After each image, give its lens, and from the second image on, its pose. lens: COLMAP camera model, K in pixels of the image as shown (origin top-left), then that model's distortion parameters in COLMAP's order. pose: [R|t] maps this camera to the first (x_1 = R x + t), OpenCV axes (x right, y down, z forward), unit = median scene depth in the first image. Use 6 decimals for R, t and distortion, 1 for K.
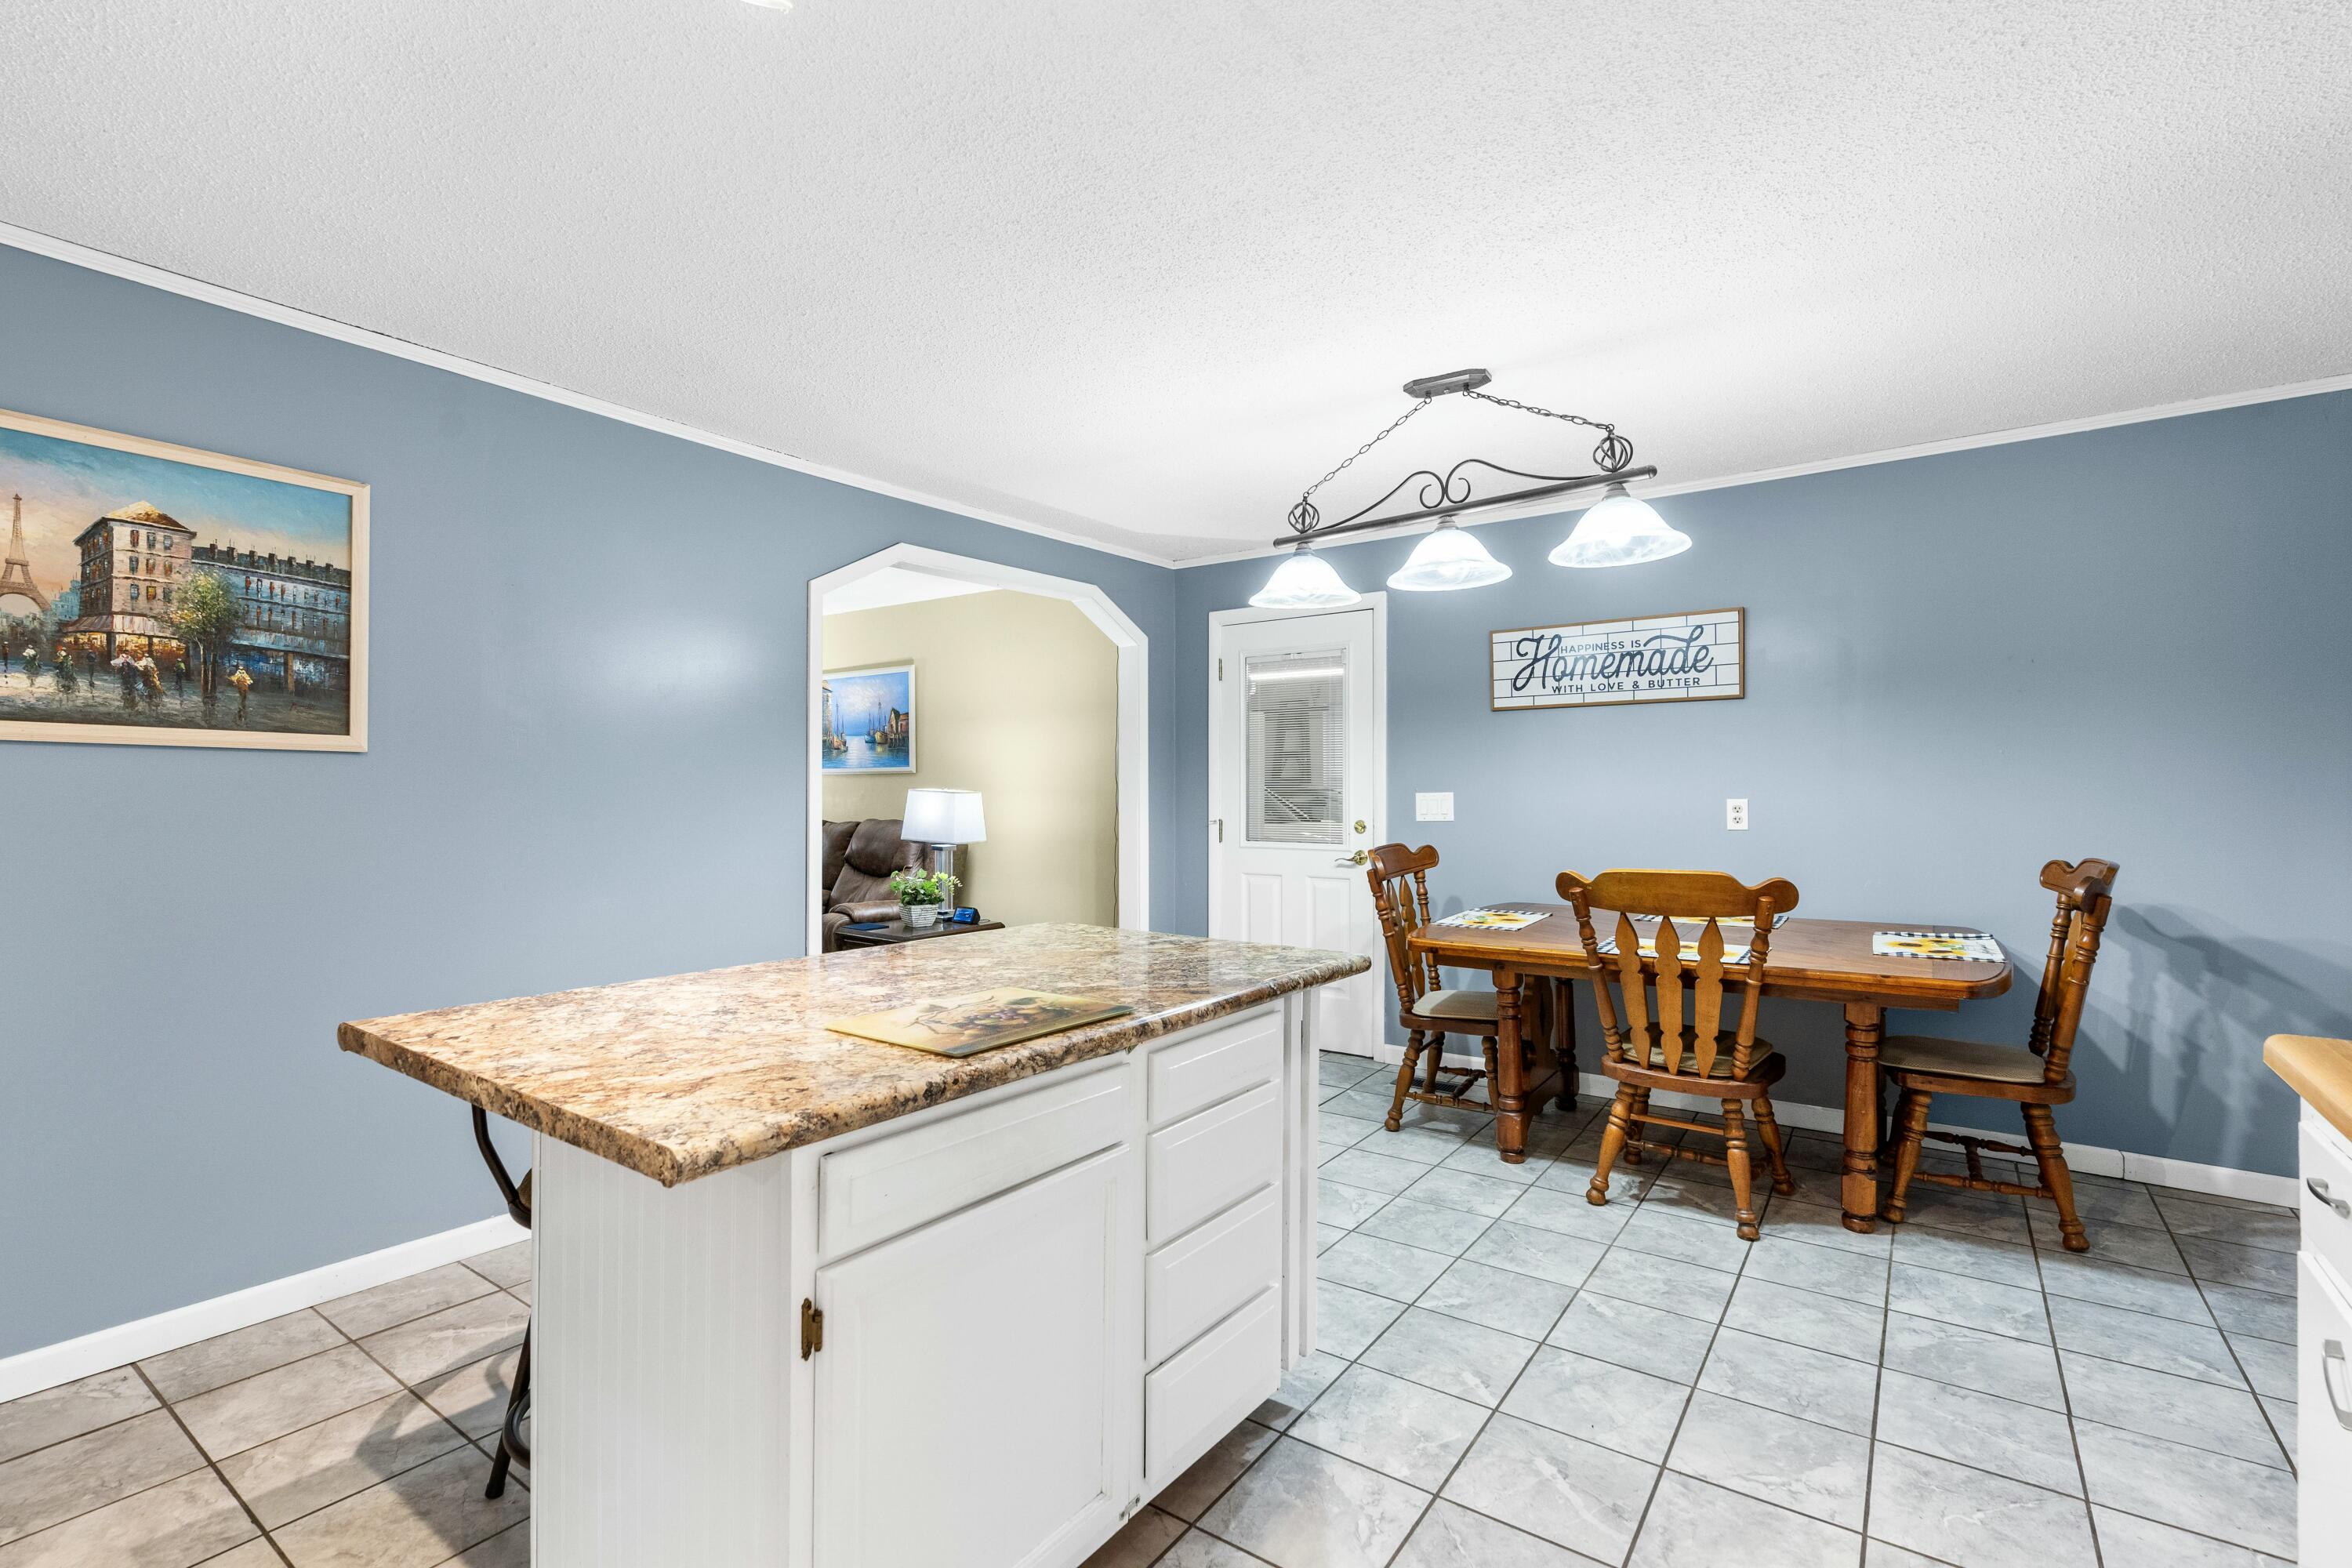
lens RADIAL K [[1077.8, 0, 1179.2], [0, 1077.8, 783.8], [0, 0, 1]] dist [-0.007408, 0.001924]
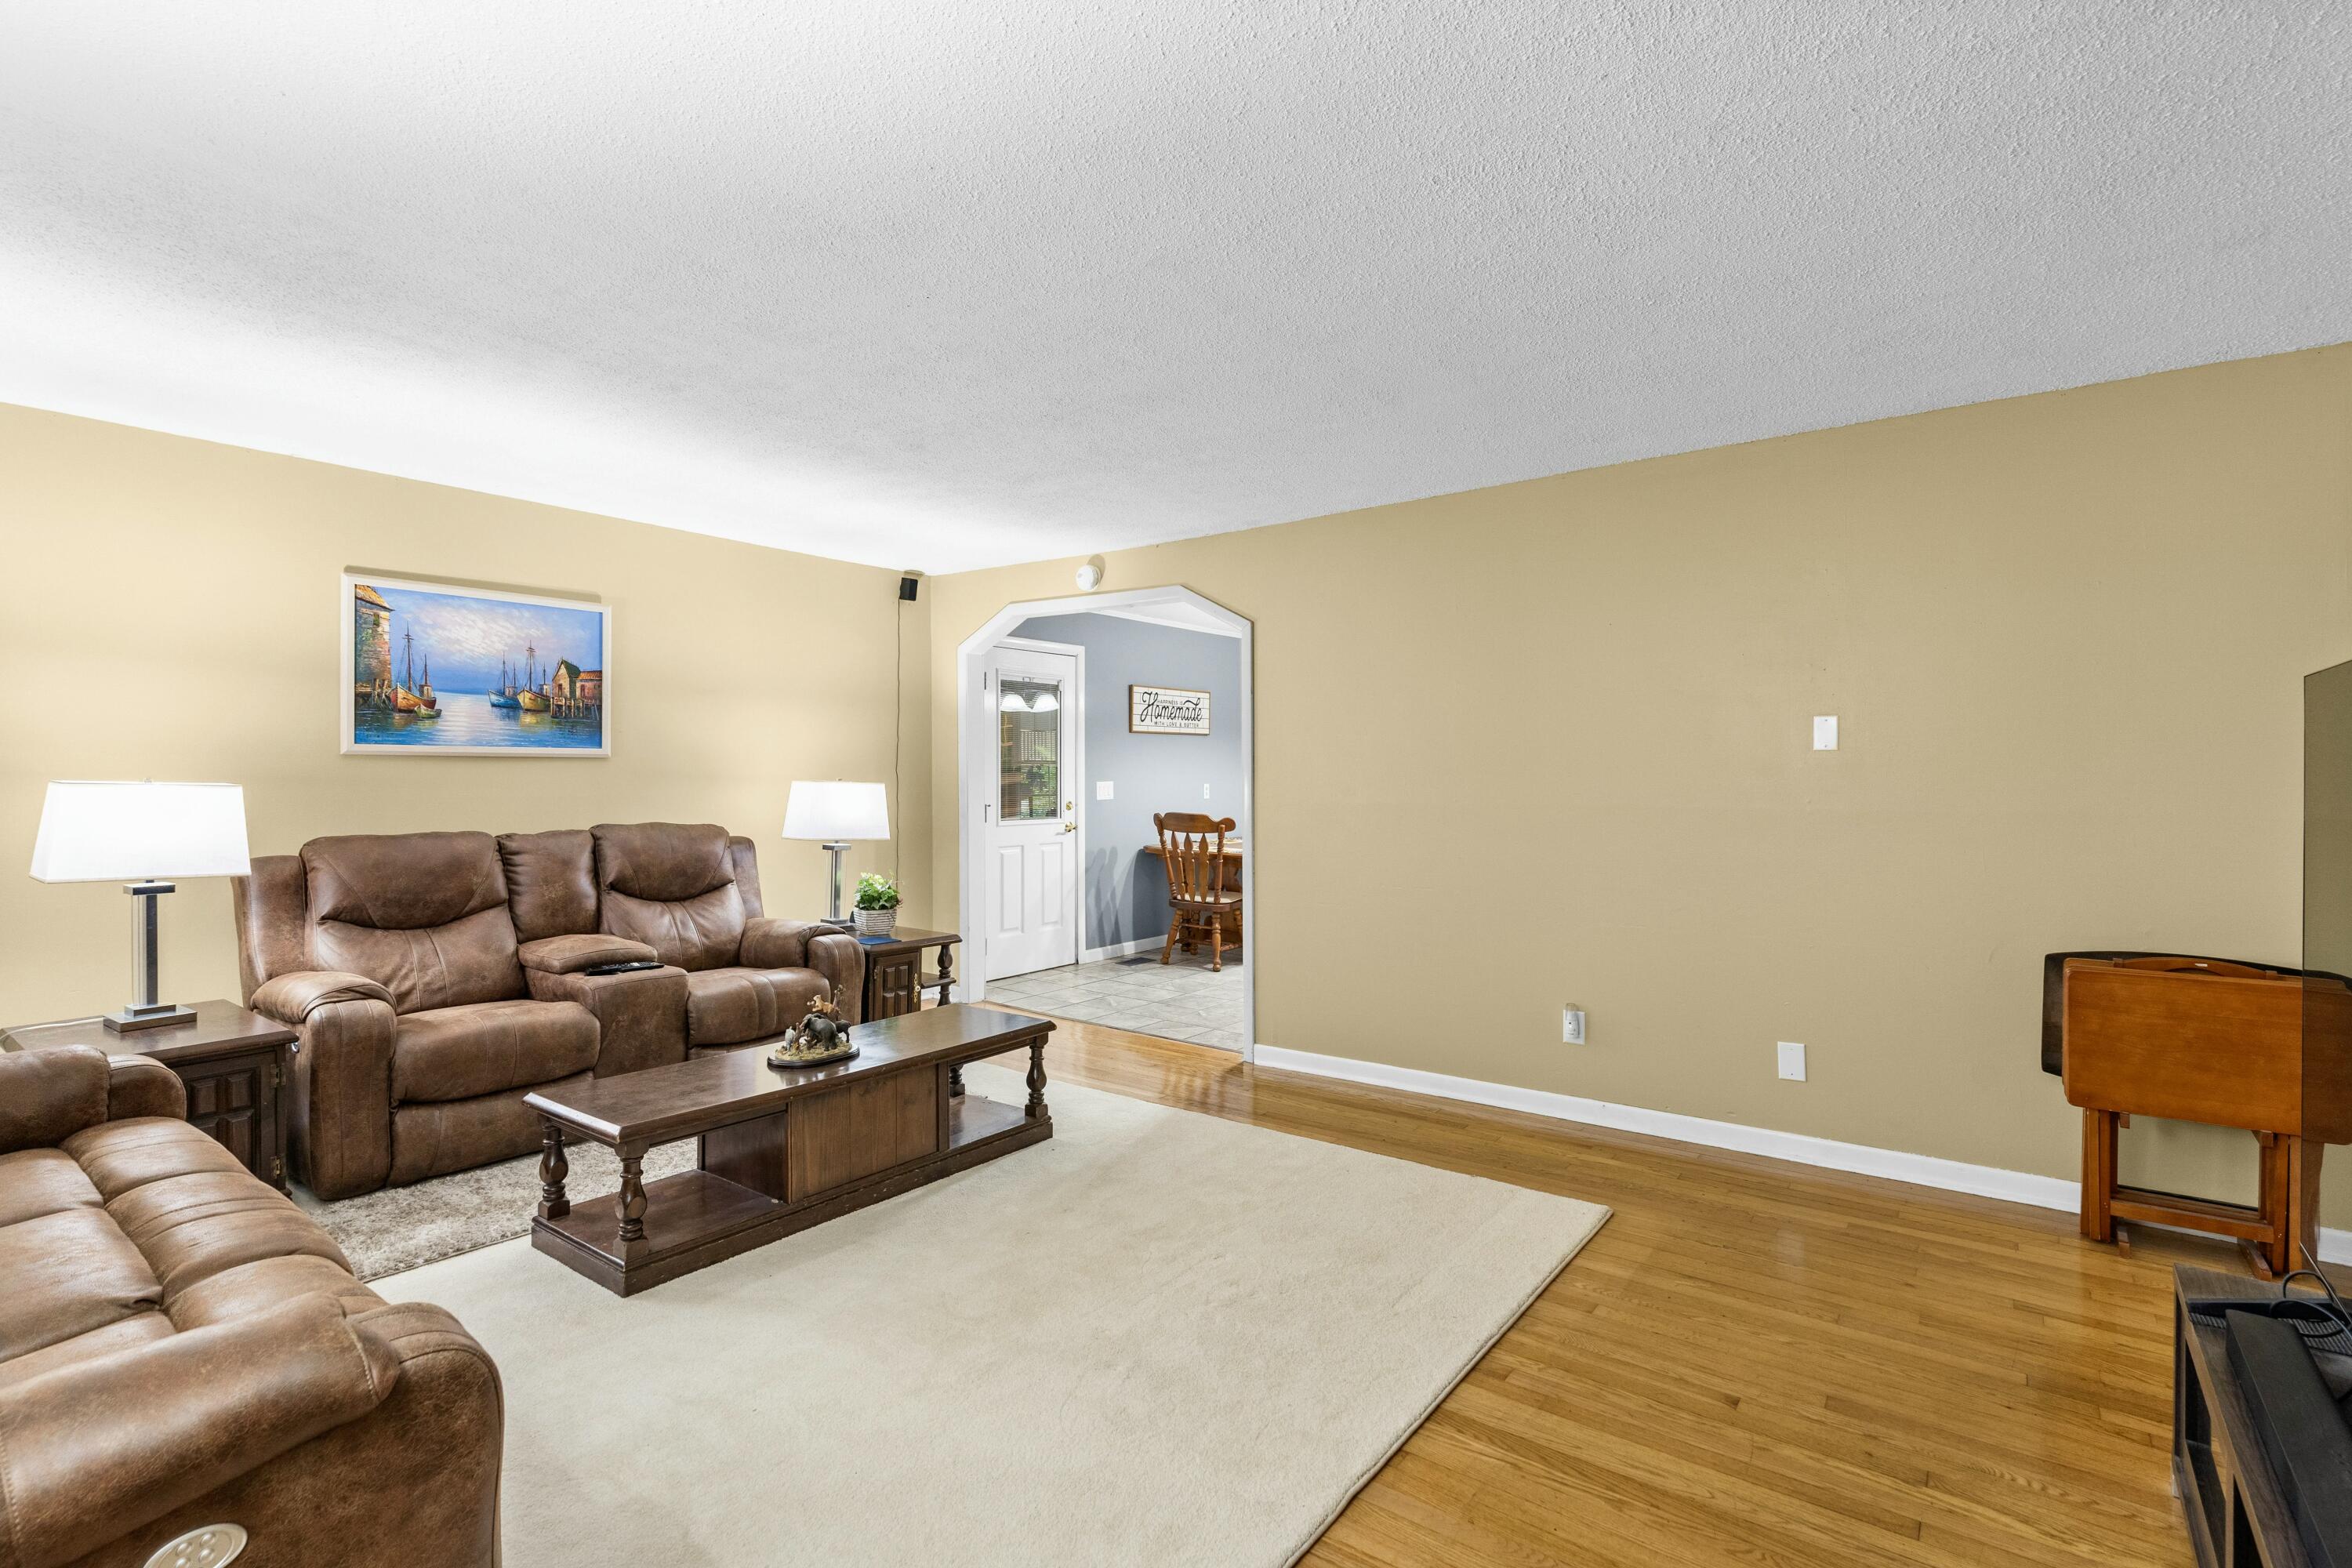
lens RADIAL K [[1077.8, 0, 1181.5], [0, 1077.8, 782.4], [0, 0, 1]] dist [-0.007408, 0.001924]
pose [[0.019853, -0.002803, 0.999799, -1.476310], [-0.002644, 0.999992, 0.002856, 0.004945], [-0.999799, -0.002700, 0.019845, 0.955857]]
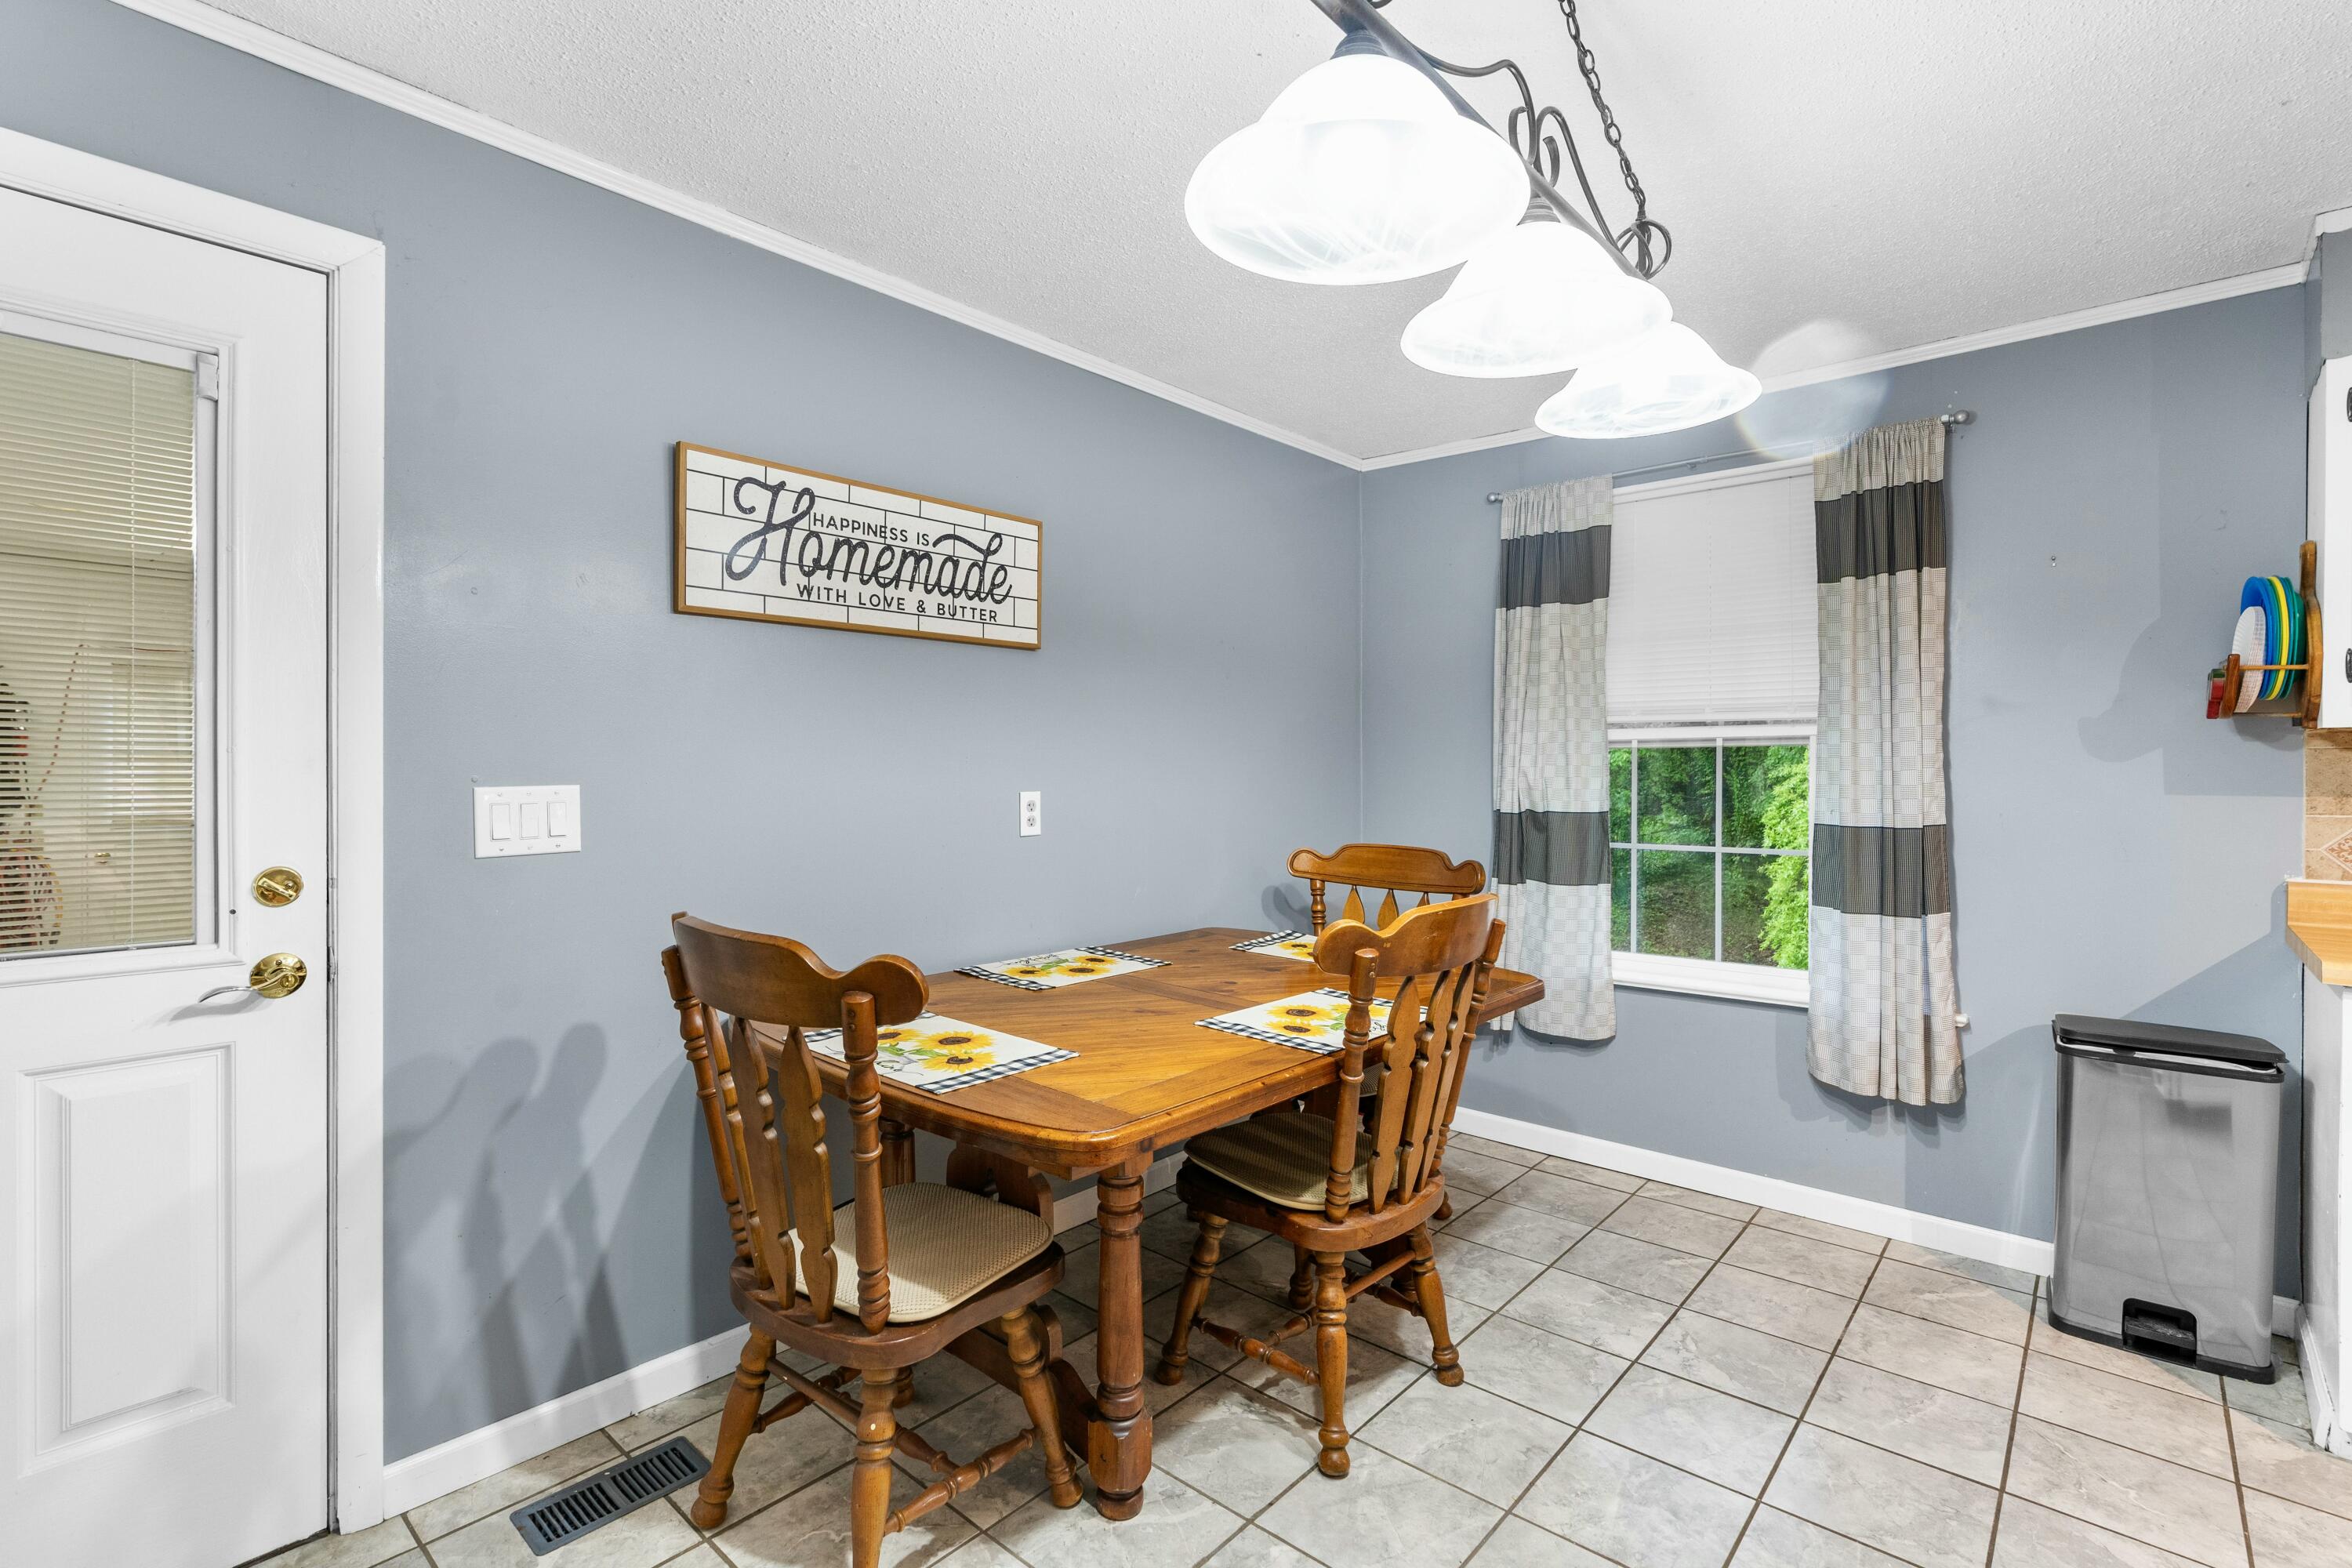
lens RADIAL K [[1077.8, 0, 1168.8], [0, 1077.8, 777.5], [0, 0, 1]] dist [-0.007408, 0.001924]
pose [[0.113849, 0.004195, 0.993489, -0.164292], [-0.001288, 0.999991, -0.004075, 0.007143], [-0.993497, -0.000815, 0.113854, 0.788033]]
